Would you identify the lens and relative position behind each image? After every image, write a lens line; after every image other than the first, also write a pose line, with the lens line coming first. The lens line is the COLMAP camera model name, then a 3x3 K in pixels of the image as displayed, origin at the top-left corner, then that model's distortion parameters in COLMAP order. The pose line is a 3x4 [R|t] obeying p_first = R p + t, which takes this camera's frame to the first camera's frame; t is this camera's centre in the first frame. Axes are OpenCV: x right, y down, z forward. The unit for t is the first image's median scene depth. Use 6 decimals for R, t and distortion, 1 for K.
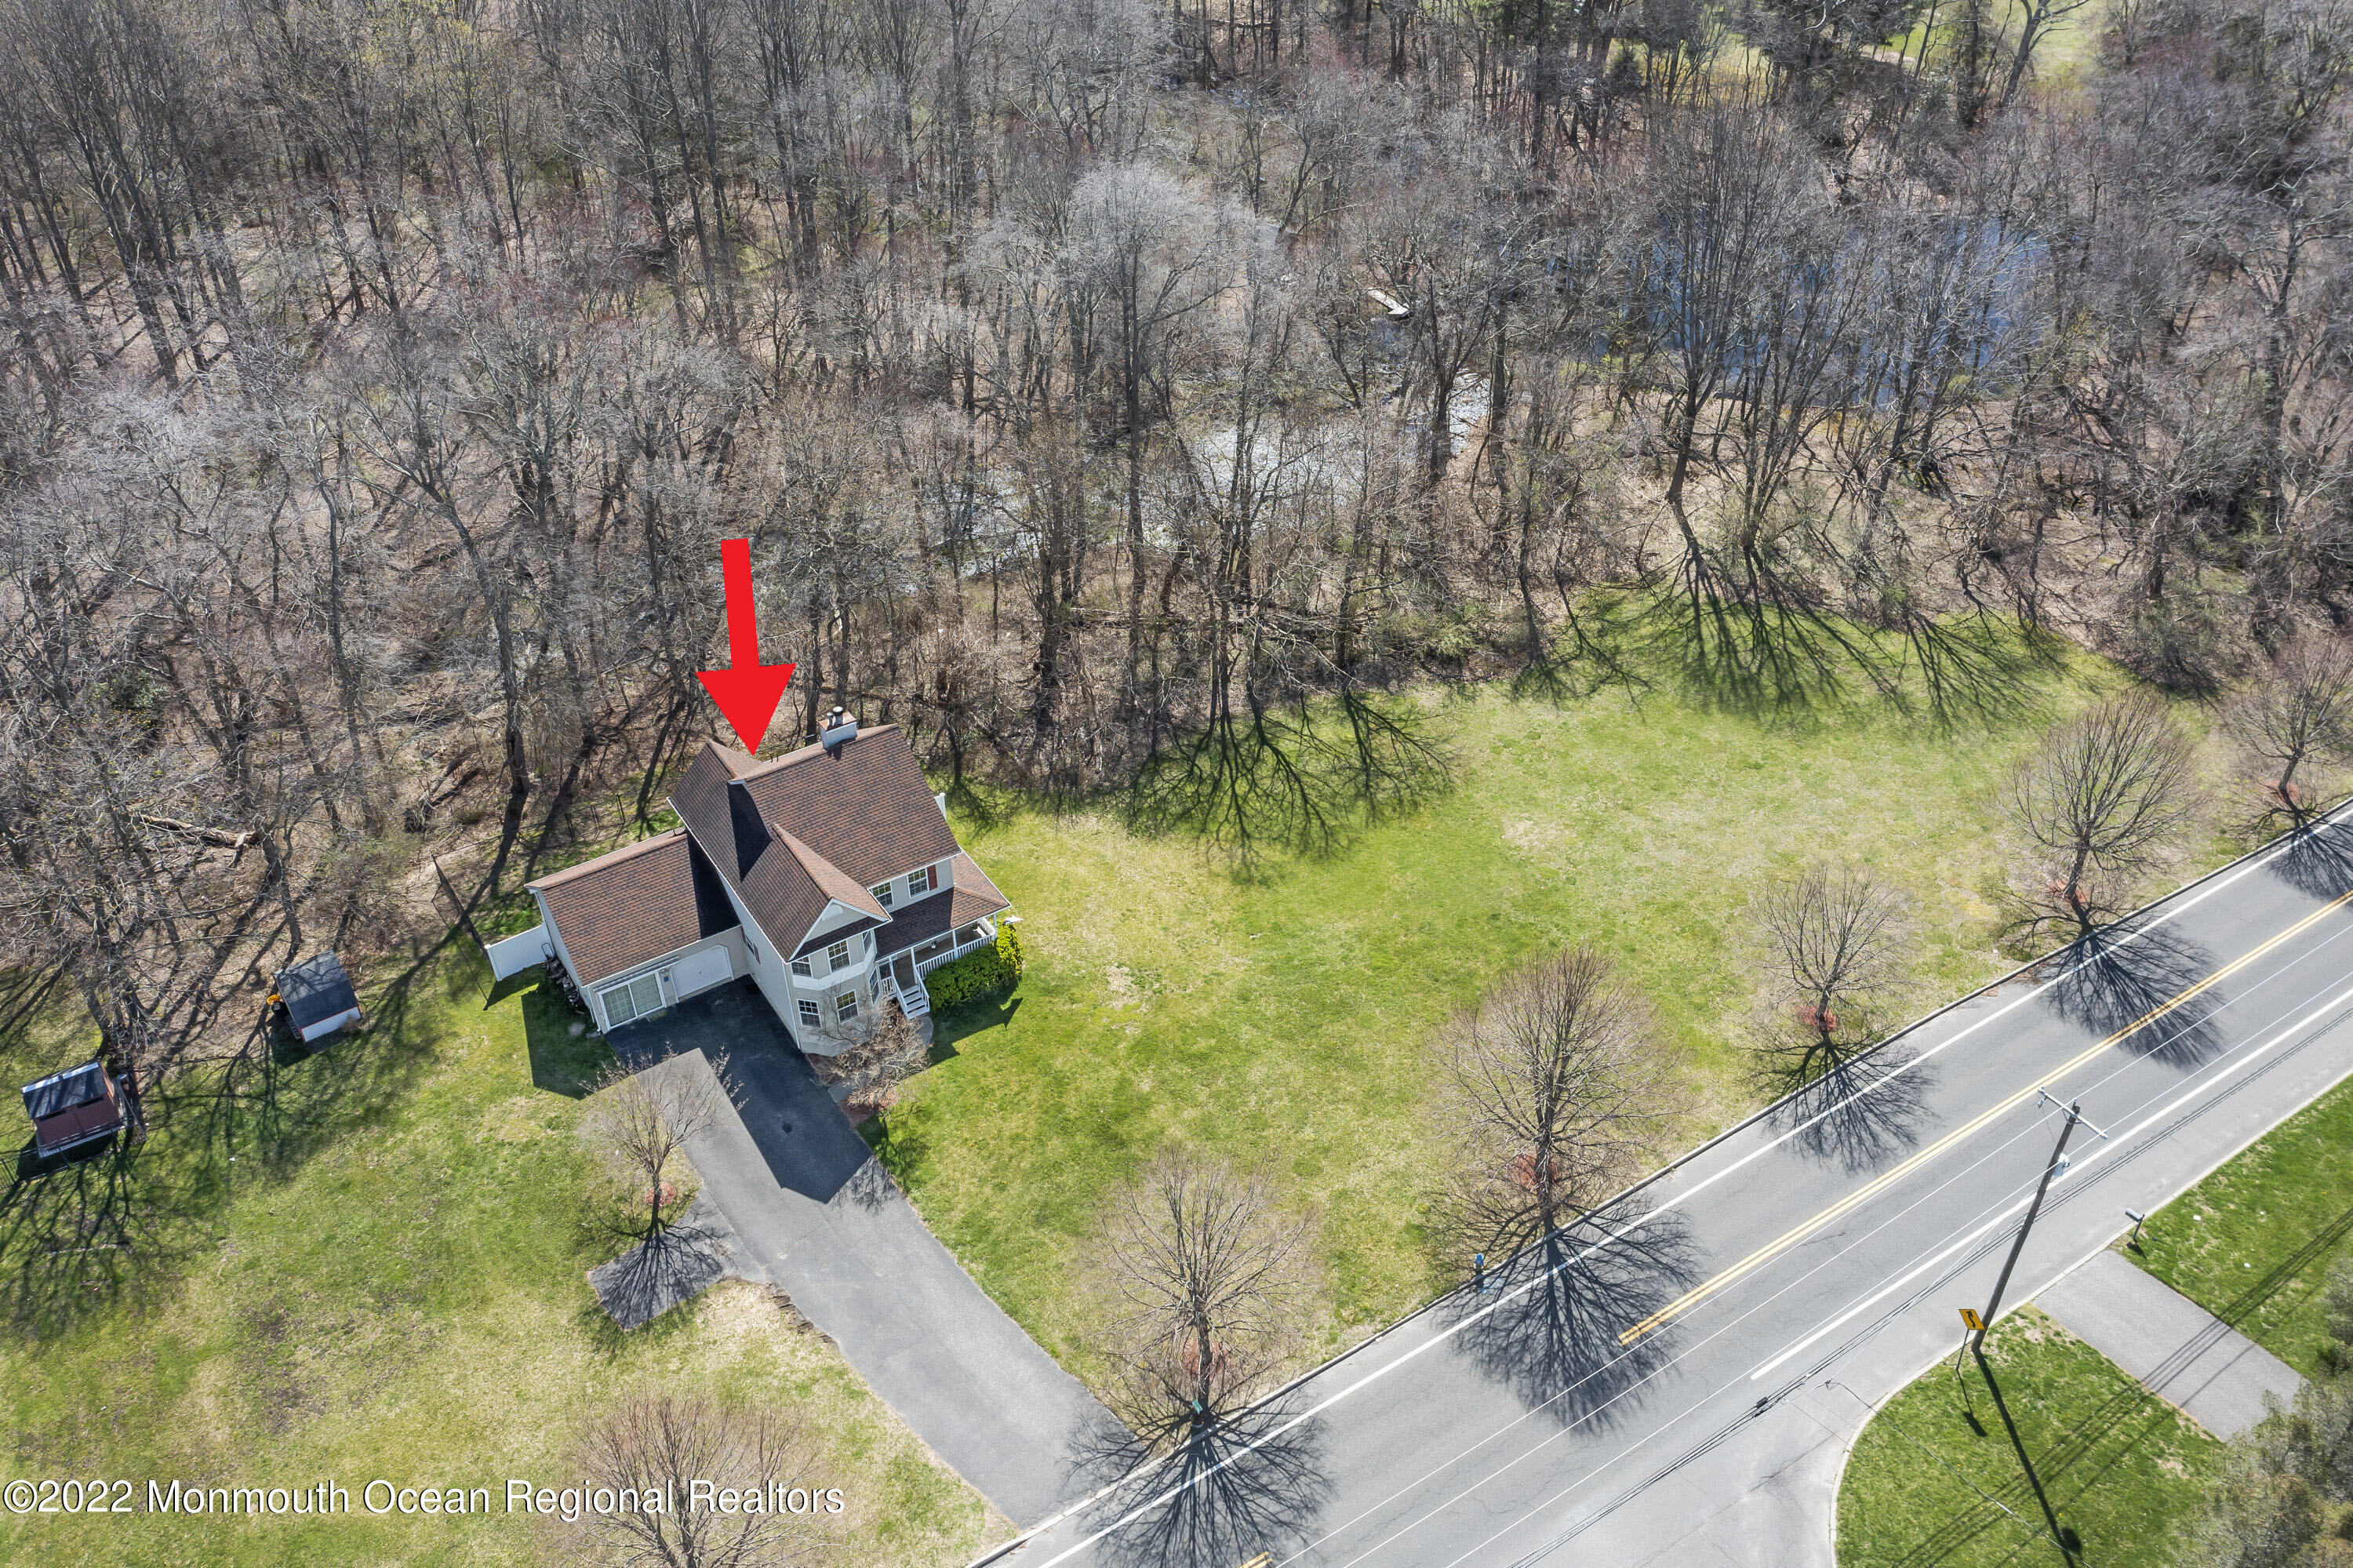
lens RADIAL K [[1843.8, 0, 1176.5], [0, 1843.8, 784.0], [0, 0, 1]] dist [-0.013734, -0.001046]
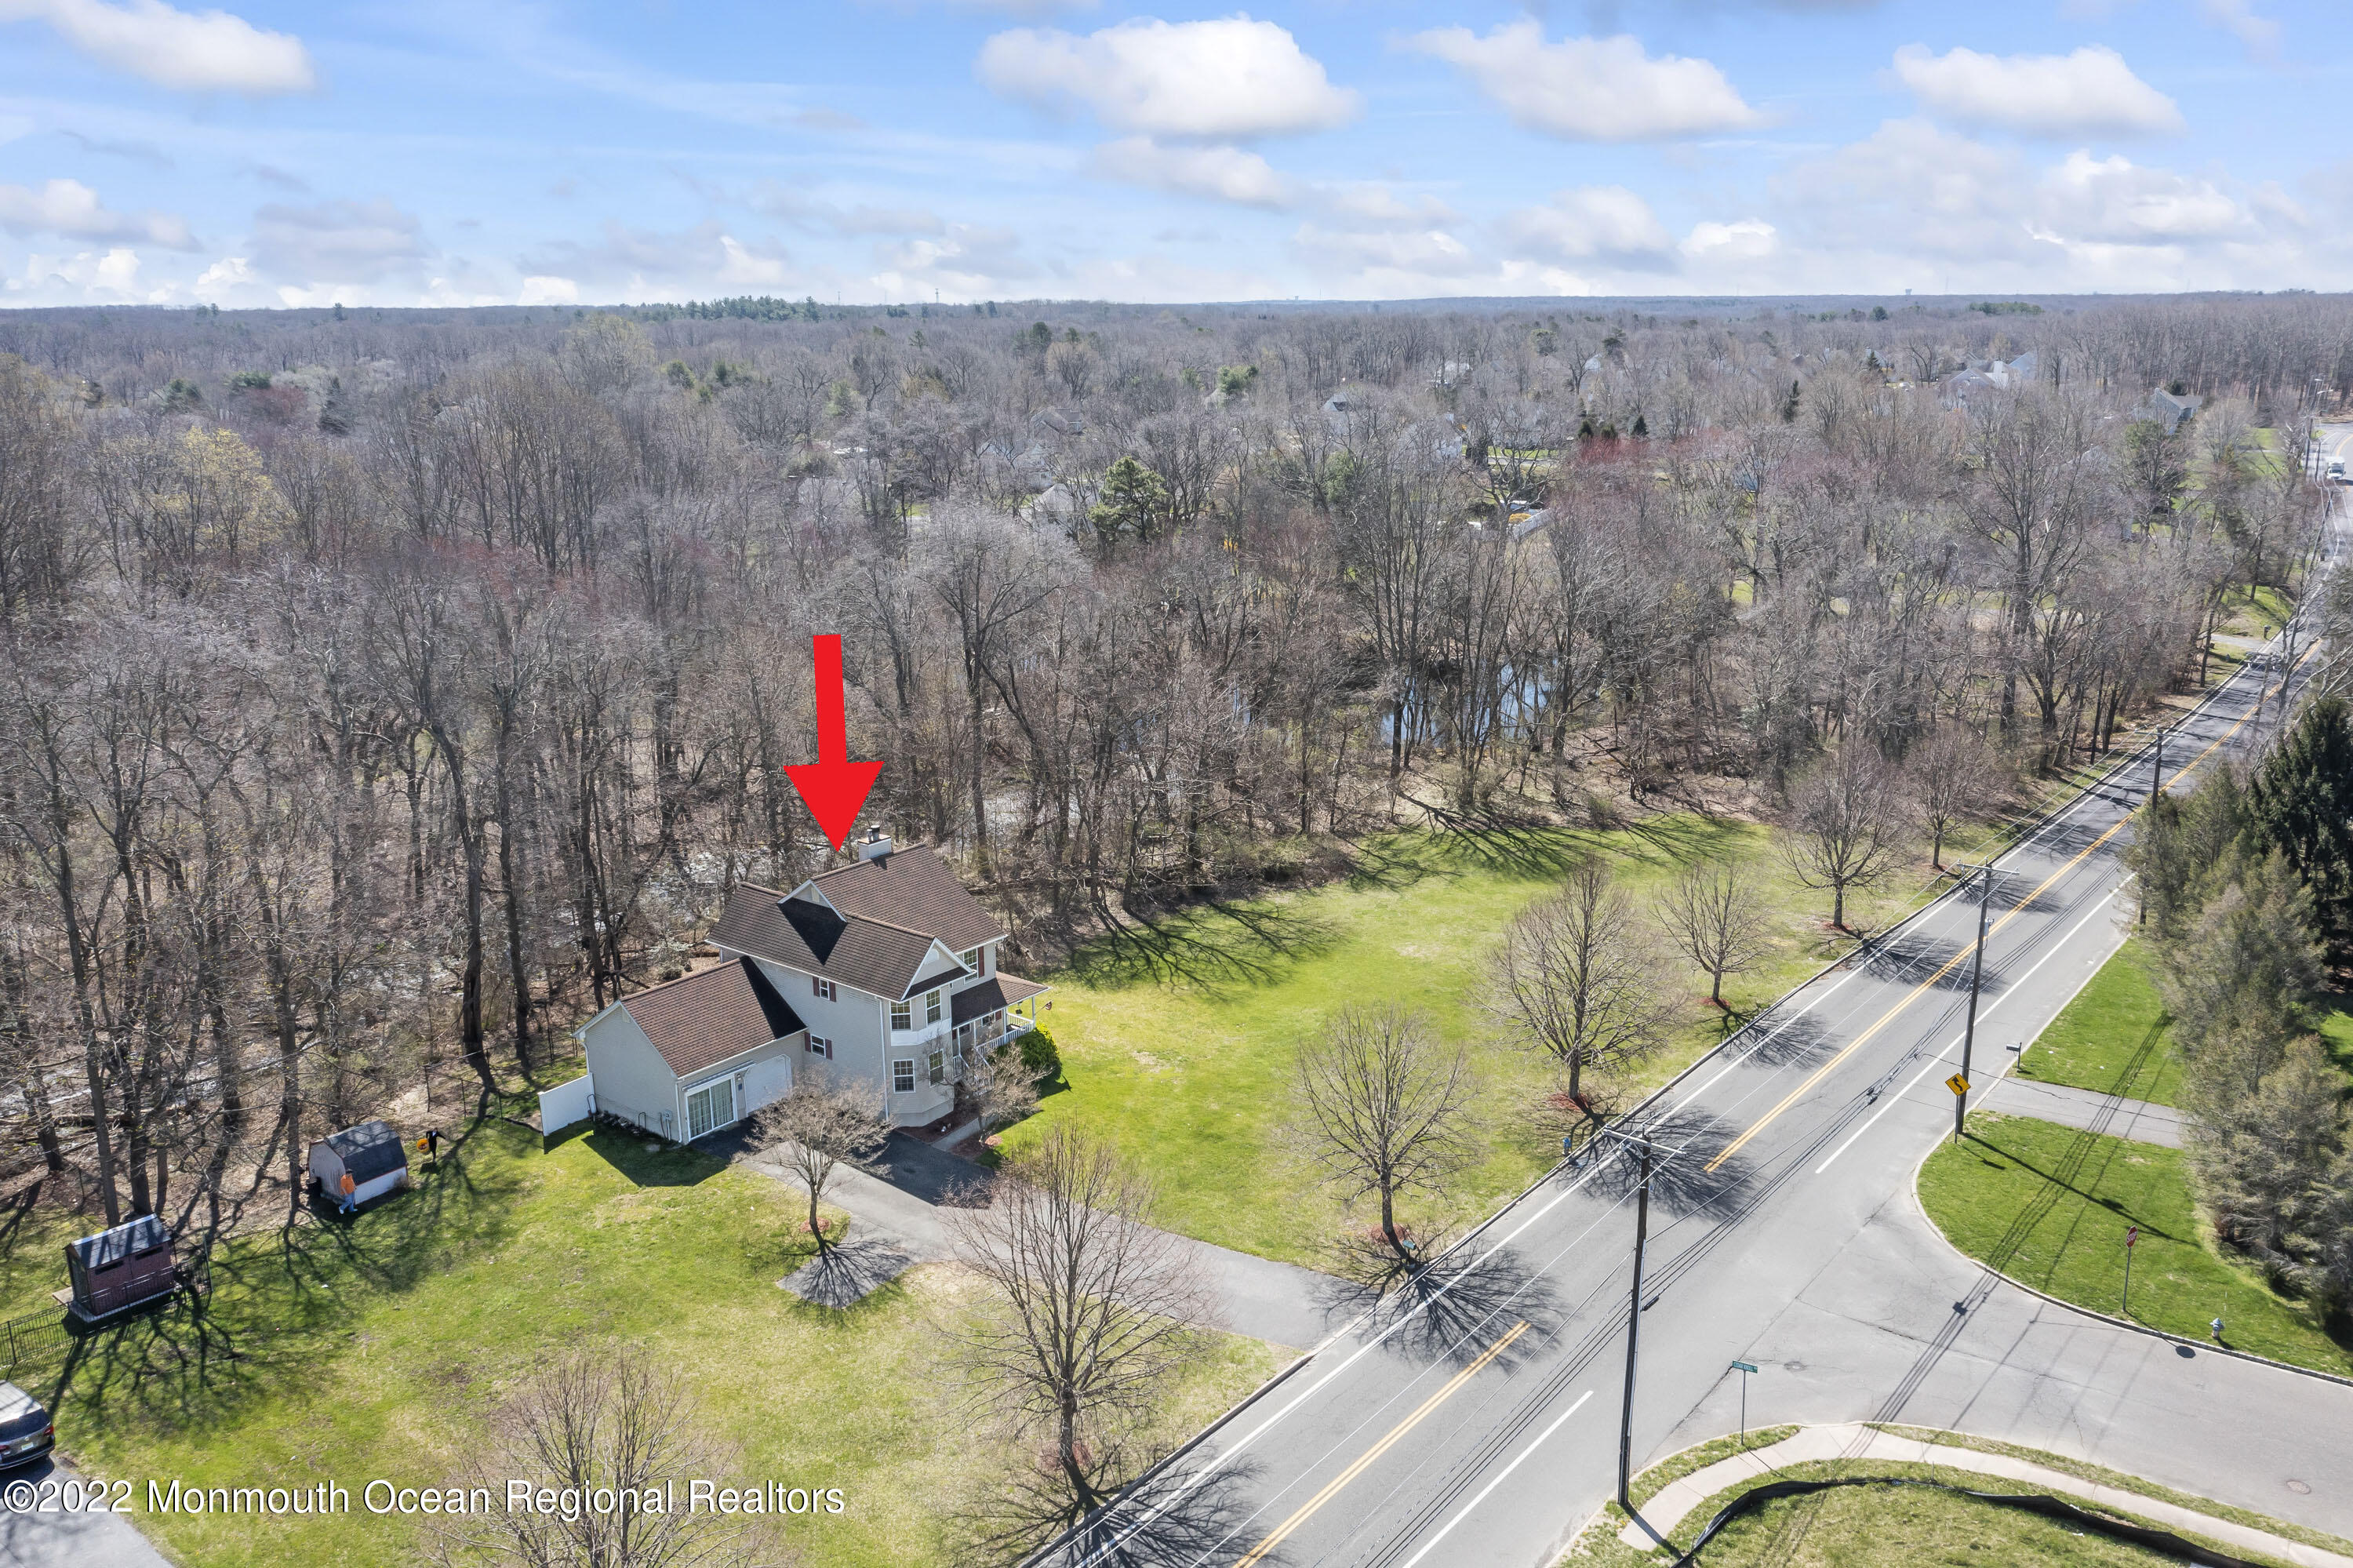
lens RADIAL K [[1847.6, 0, 1176.5], [0, 1847.6, 784.0], [0, 0, 1]] dist [-0.039838, 0.062903]
pose [[0.947505, -0.075826, 0.310618, -0.353295], [0.189463, 0.915699, -0.354401, 0.360449], [-0.257560, 0.394647, 0.881996, -0.030003]]
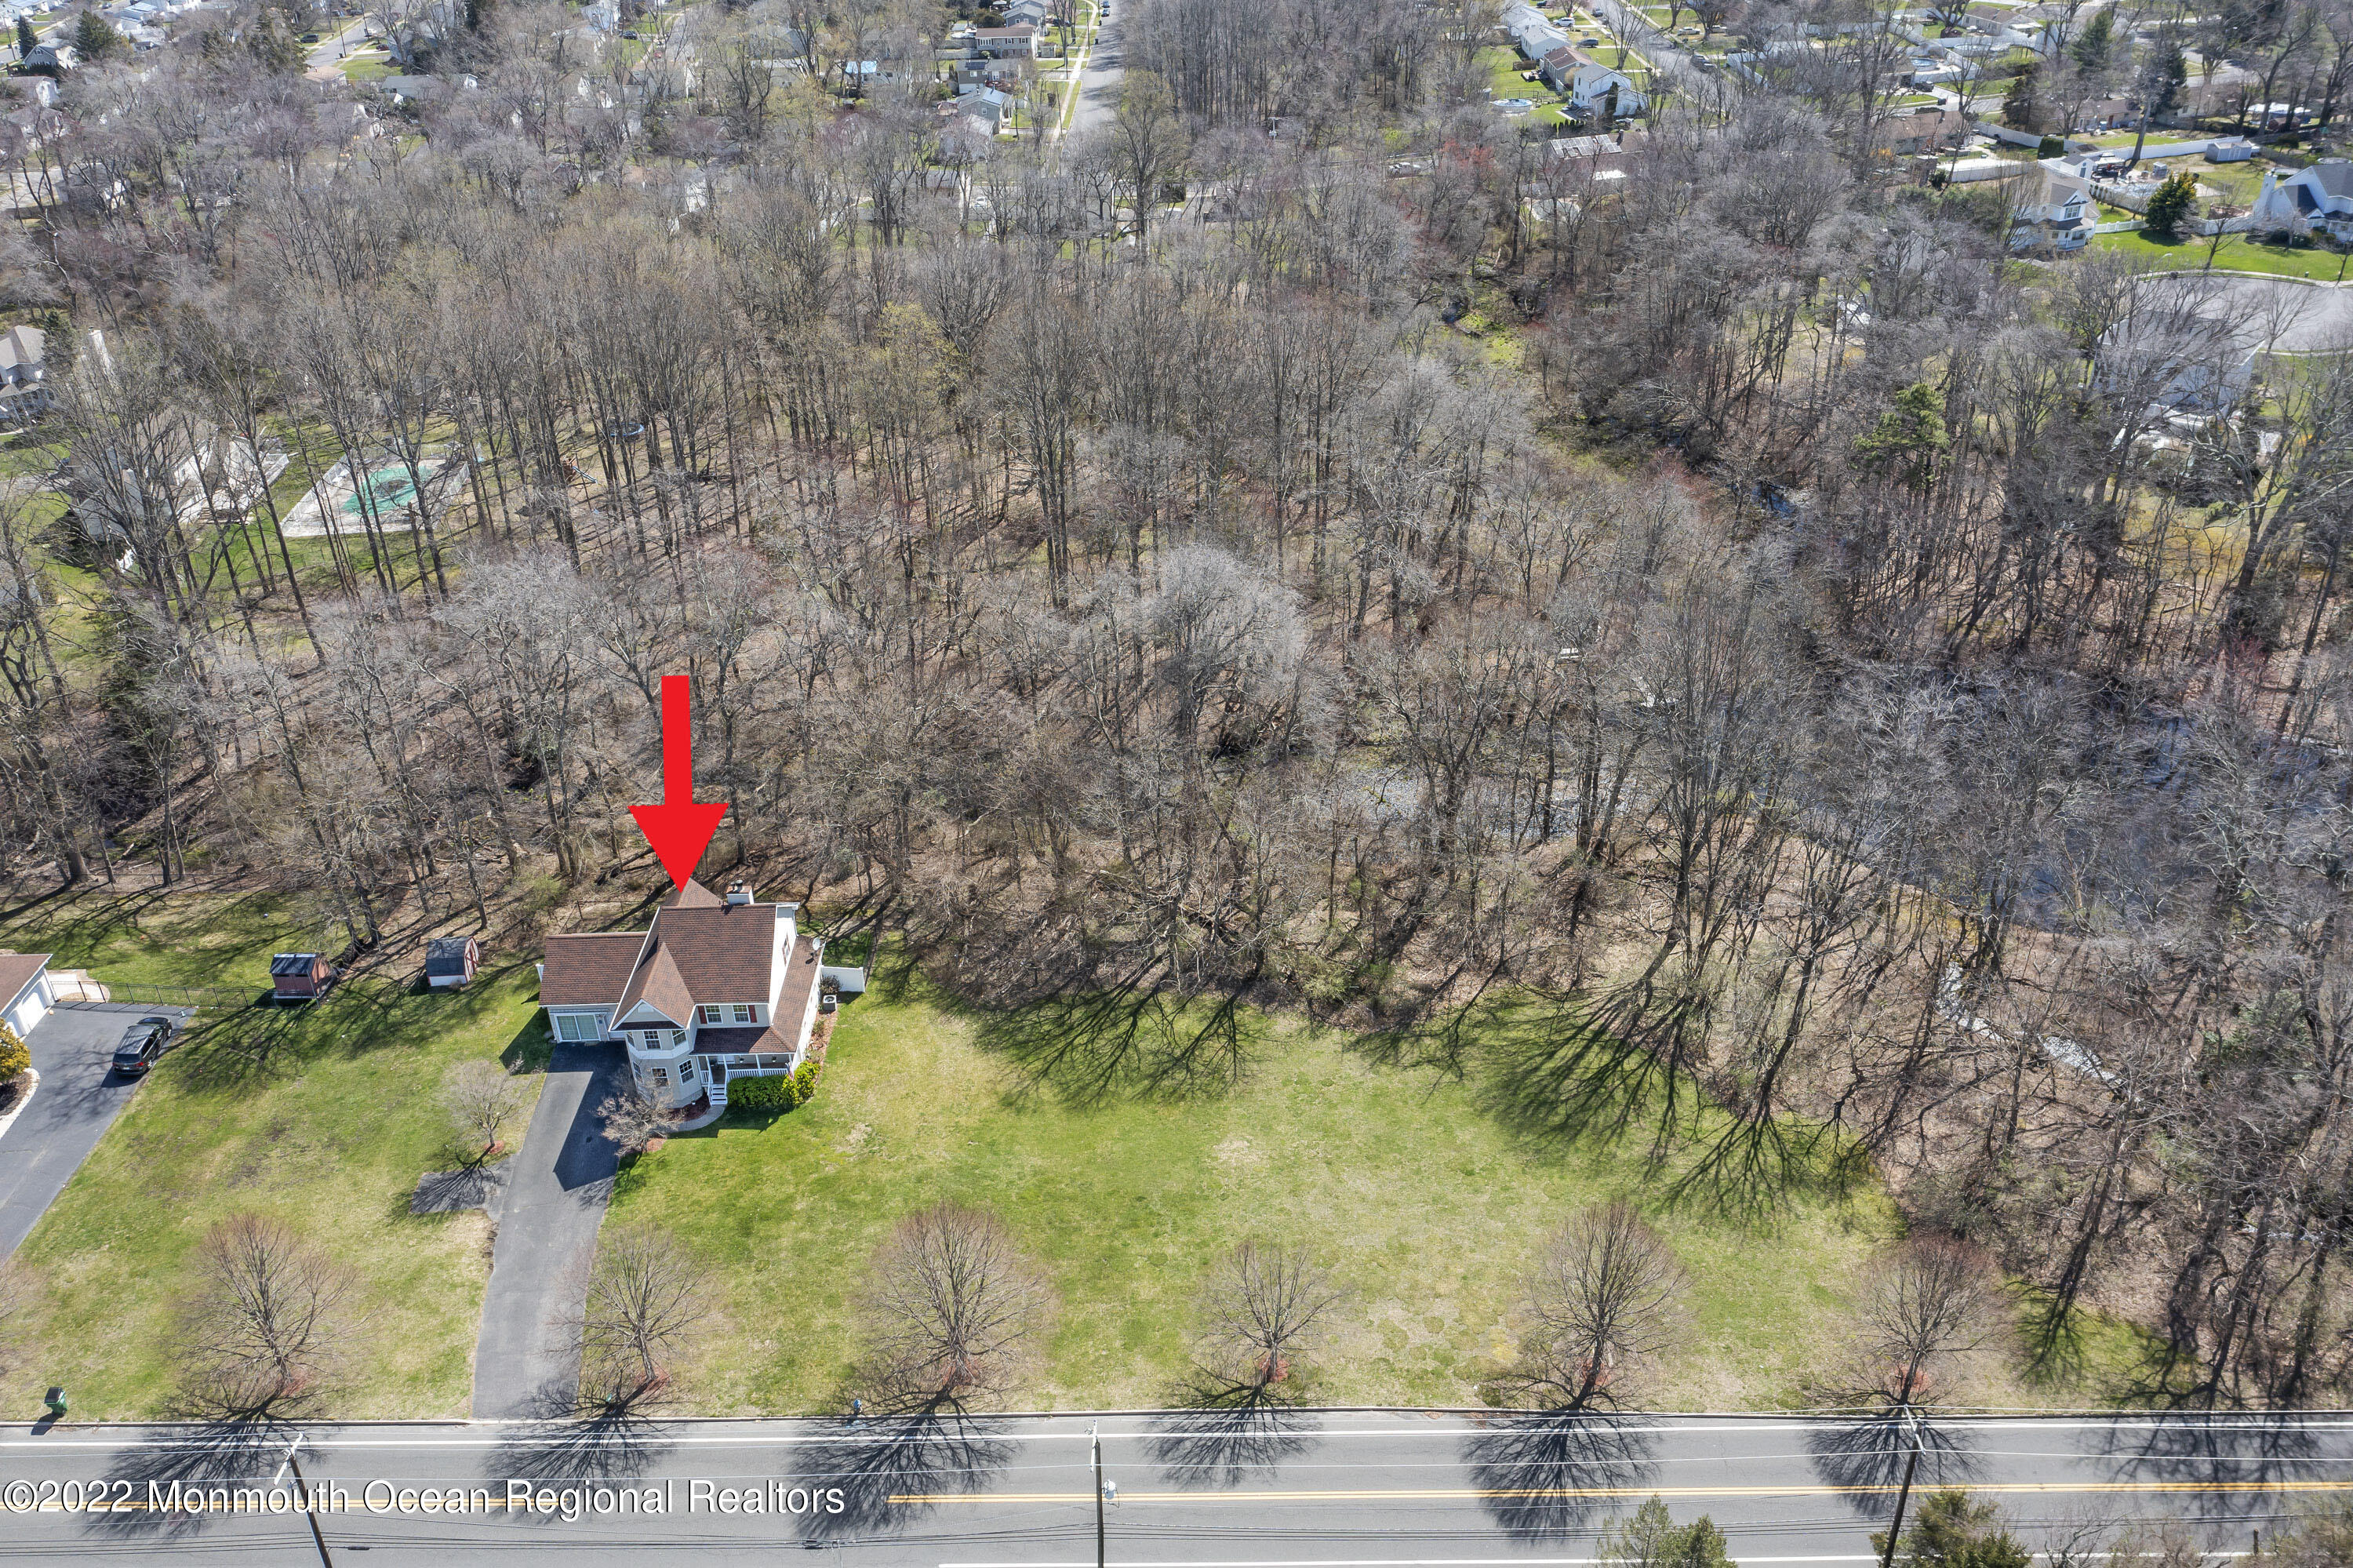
lens RADIAL K [[1847.6, 0, 1176.5], [0, 1847.6, 784.0], [0, 0, 1]] dist [-0.039838, 0.062903]
pose [[0.842785, 0.262380, -0.469968, 0.761430], [-0.309424, 0.950617, -0.024160, -0.184122], [0.440421, 0.165781, 0.882353, -0.135341]]
